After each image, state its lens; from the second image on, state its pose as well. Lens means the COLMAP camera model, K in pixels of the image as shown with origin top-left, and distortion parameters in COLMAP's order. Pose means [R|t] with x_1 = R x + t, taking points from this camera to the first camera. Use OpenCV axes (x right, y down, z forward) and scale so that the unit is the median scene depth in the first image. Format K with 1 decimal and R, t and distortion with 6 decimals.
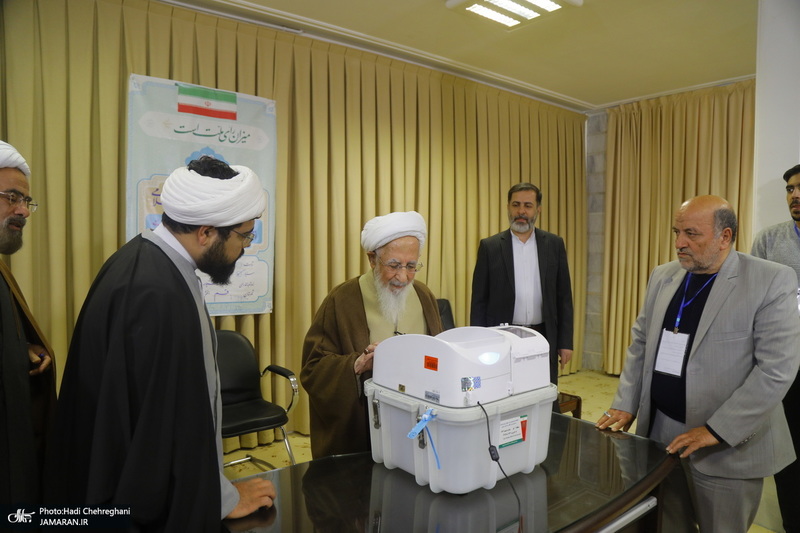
lens RADIAL K [[540.5, 0, 400.5], [0, 540.5, 246.8], [0, 0, 1]] dist [-0.072173, 0.001225]
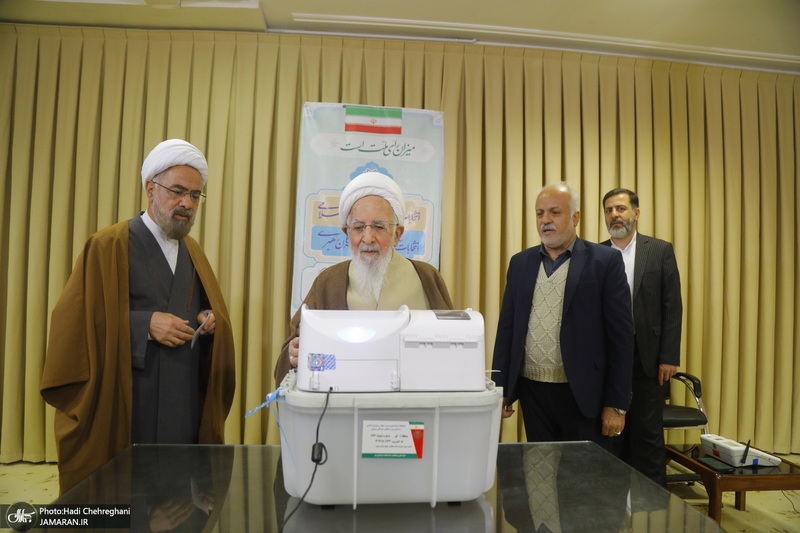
lens RADIAL K [[540.5, 0, 400.5], [0, 540.5, 246.8], [0, 0, 1]] dist [-0.072173, 0.001225]
pose [[0.857330, -0.021482, -0.514319, 0.223281], [-0.015614, 0.997584, -0.067693, 0.049222], [0.514531, 0.066065, 0.854923, 0.135129]]
